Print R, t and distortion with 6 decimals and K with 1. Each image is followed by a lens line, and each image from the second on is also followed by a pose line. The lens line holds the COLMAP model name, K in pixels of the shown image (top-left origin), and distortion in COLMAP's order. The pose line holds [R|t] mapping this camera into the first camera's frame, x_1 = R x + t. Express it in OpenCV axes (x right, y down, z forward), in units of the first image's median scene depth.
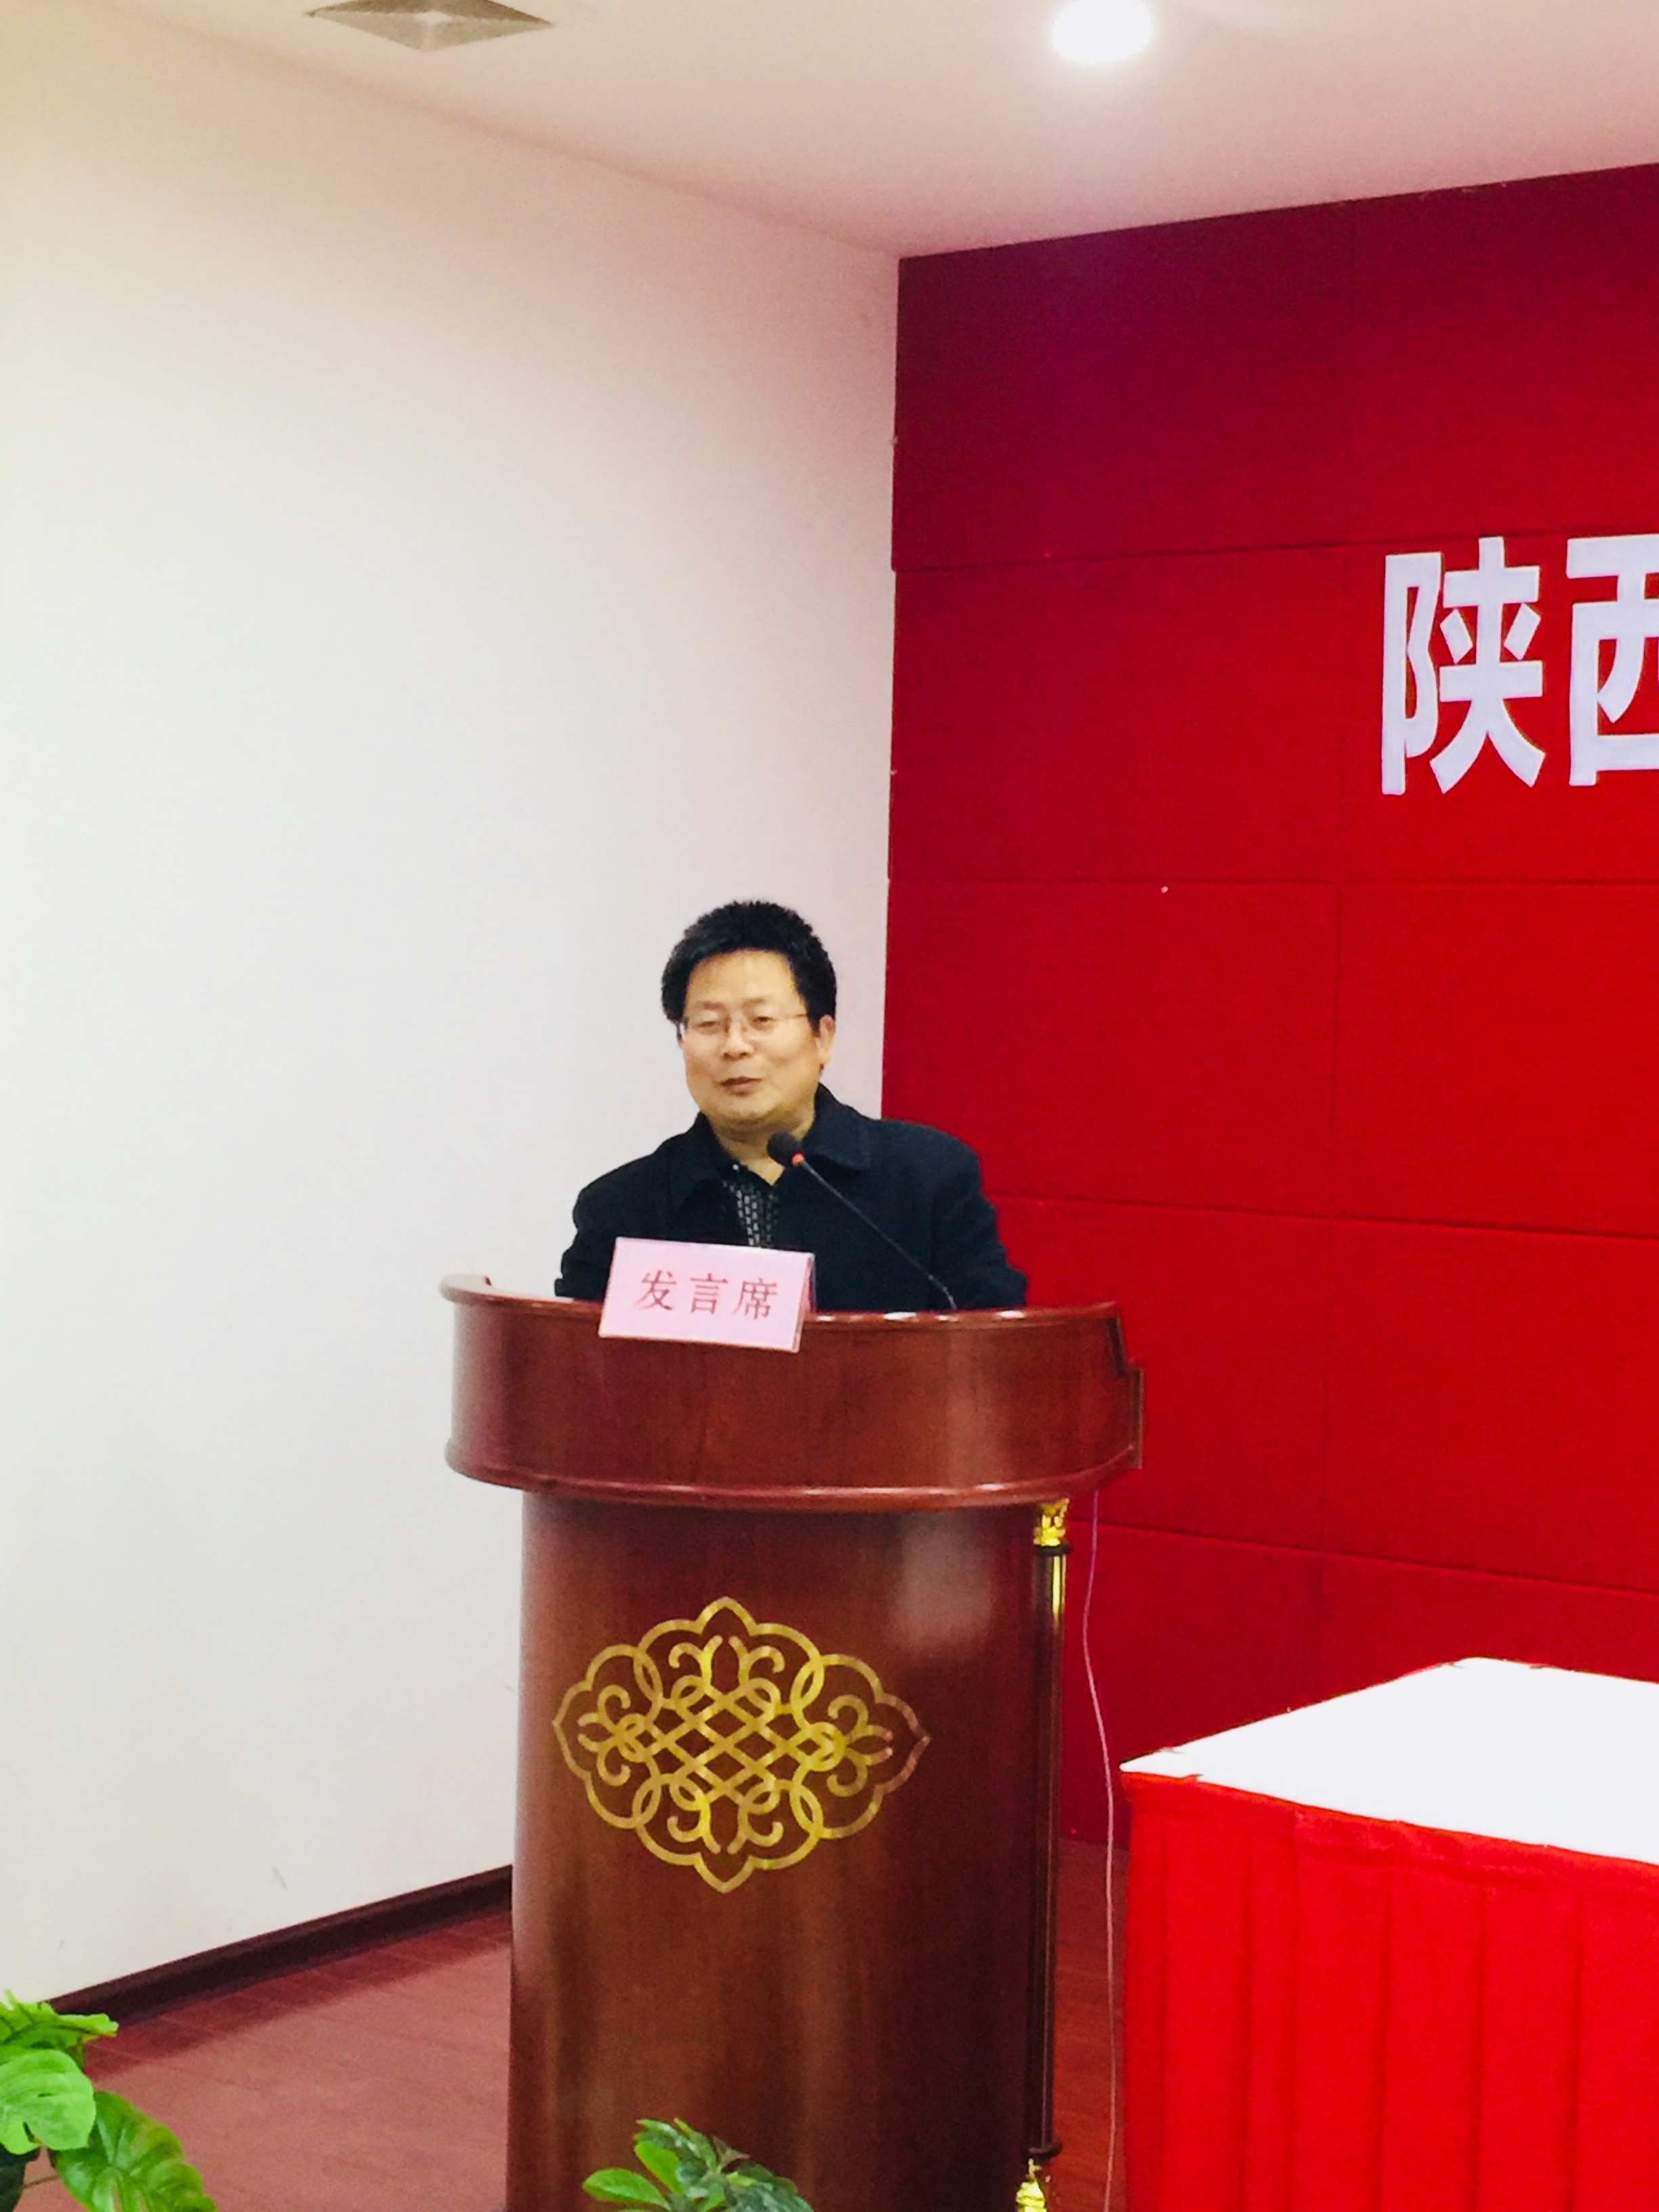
lens RADIAL K [[3568.3, 0, 843.6], [0, 3568.3, 1096.9], [0, 0, 1]] dist [0.065402, 0.000000]
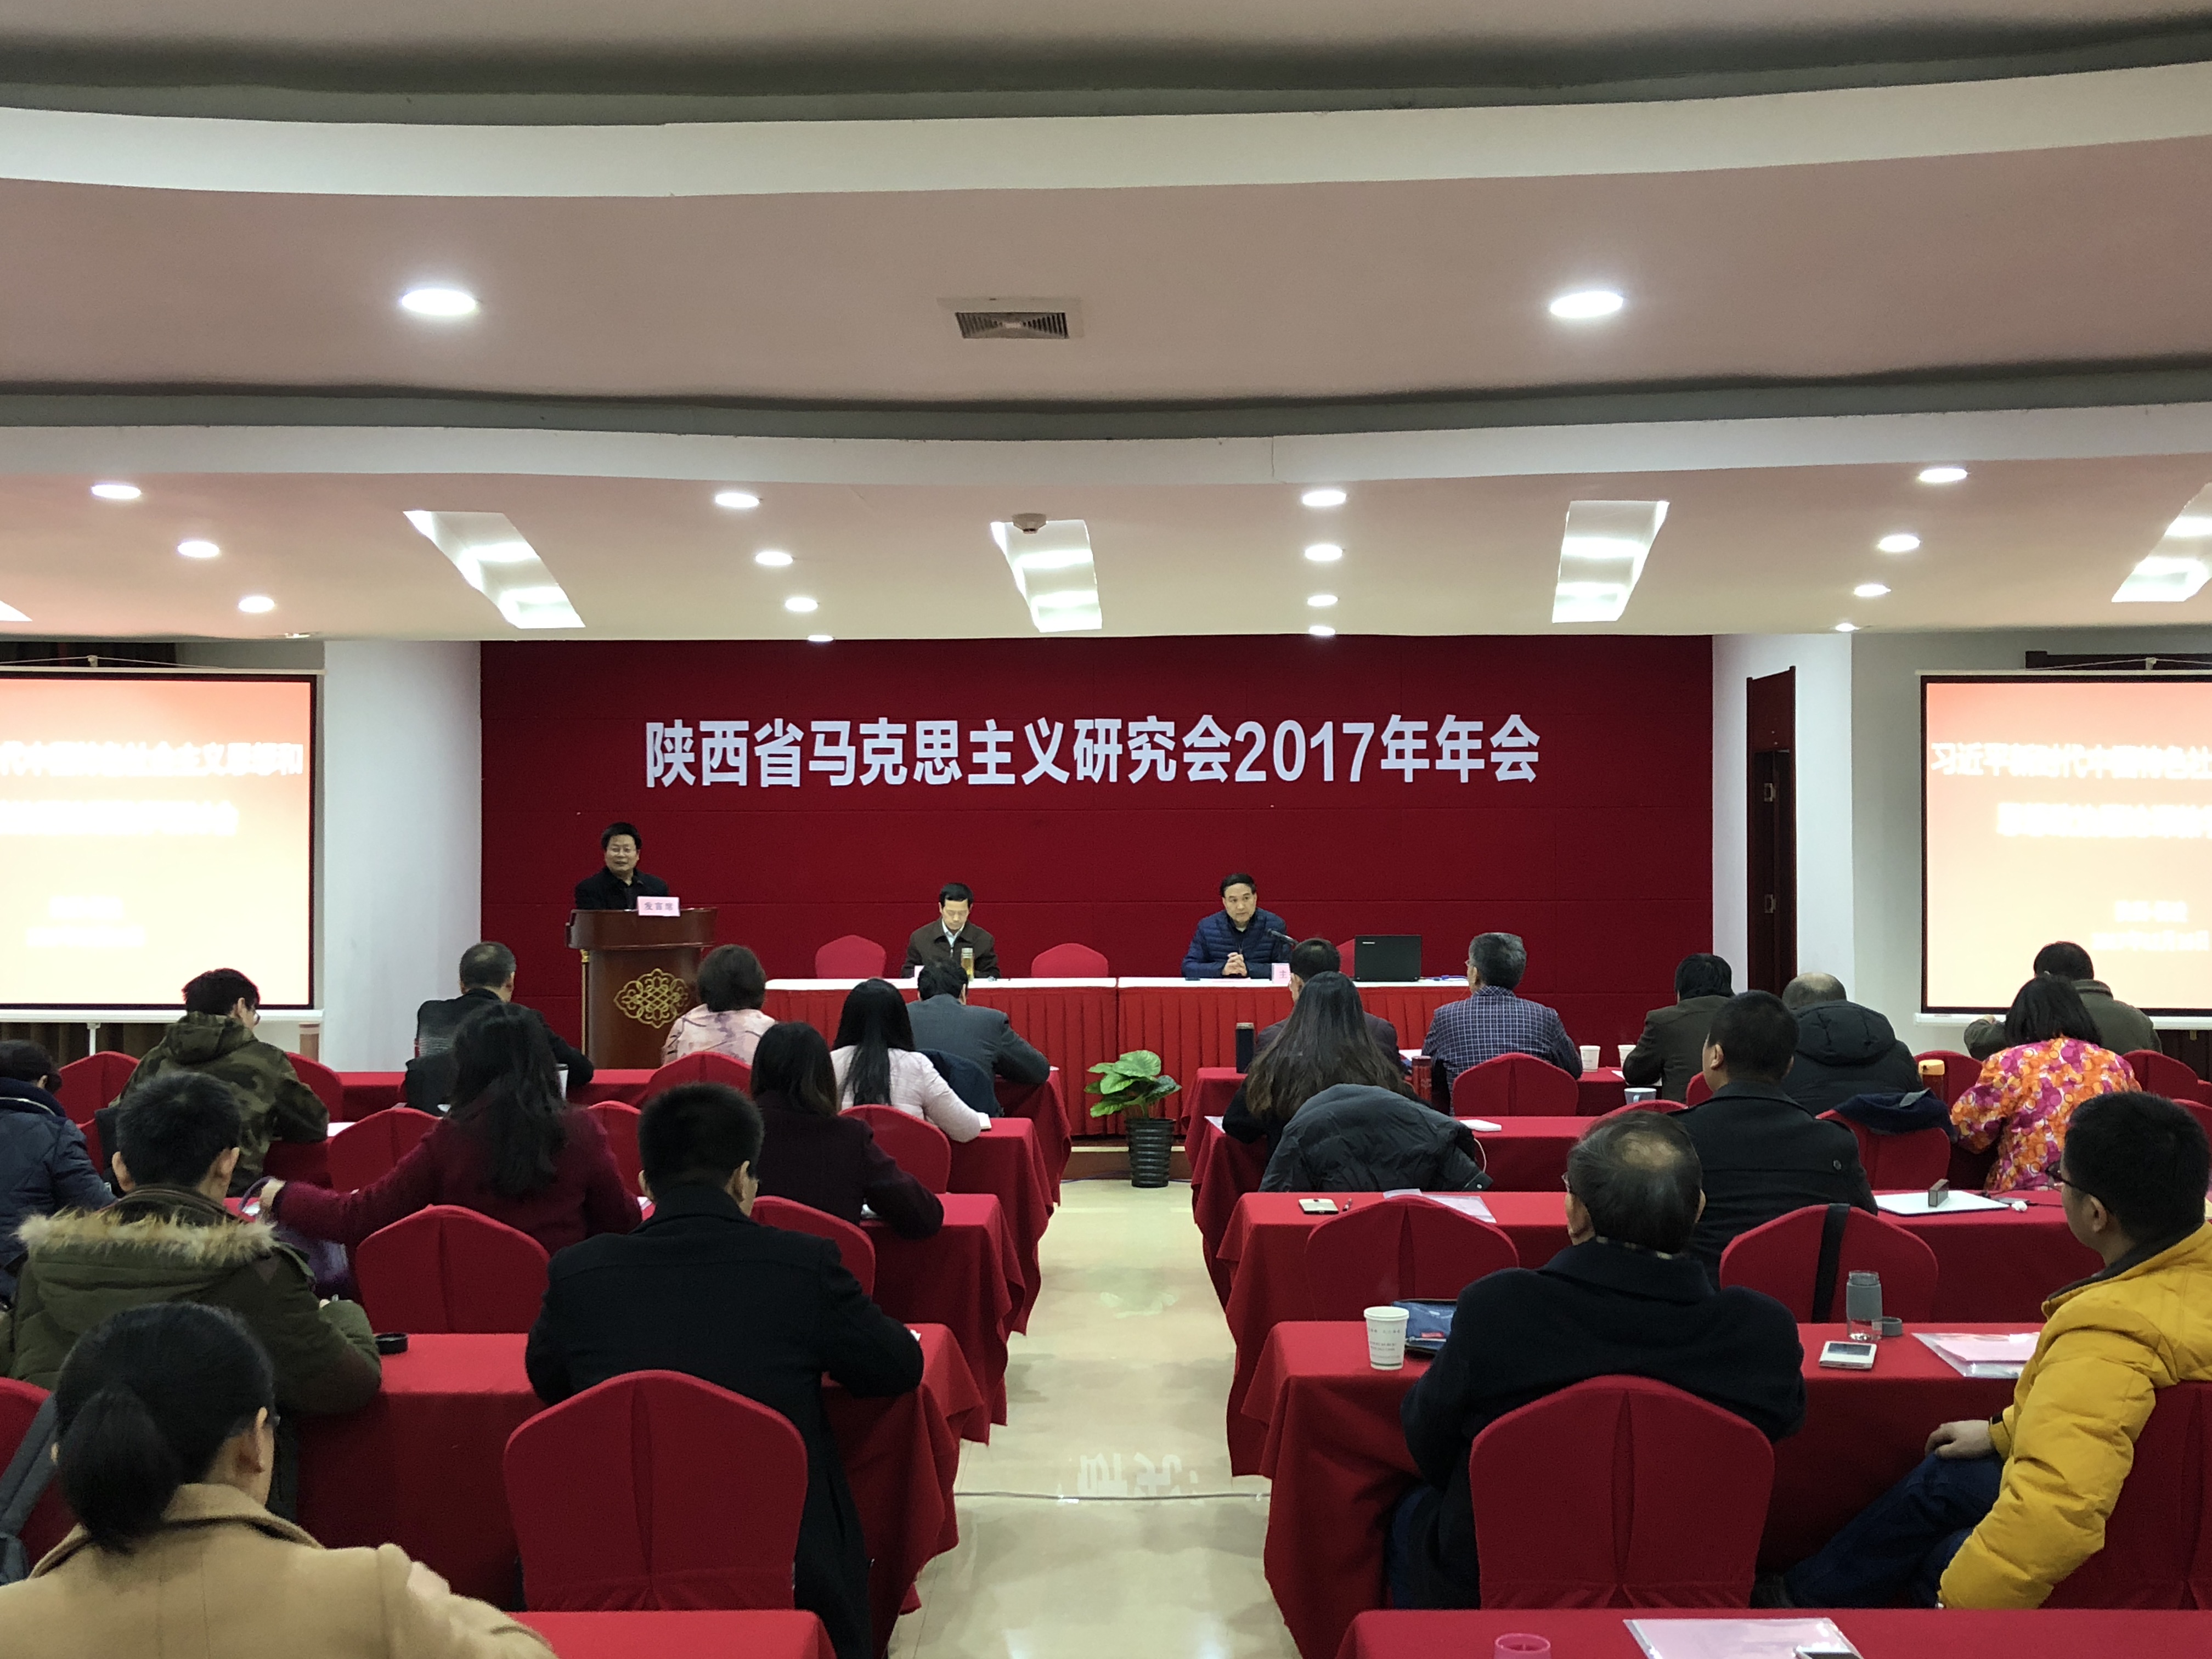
lens RADIAL K [[2376.6, 0, 1106.1], [0, 2376.6, 814.5], [0, 0, 1]] dist [0.245915, 0.000000]
pose [[0.820380, -0.024661, 0.571287, -0.903063], [0.043274, 0.998882, -0.019025, 0.010748], [-0.570179, 0.040329, 0.820530, -1.335383]]
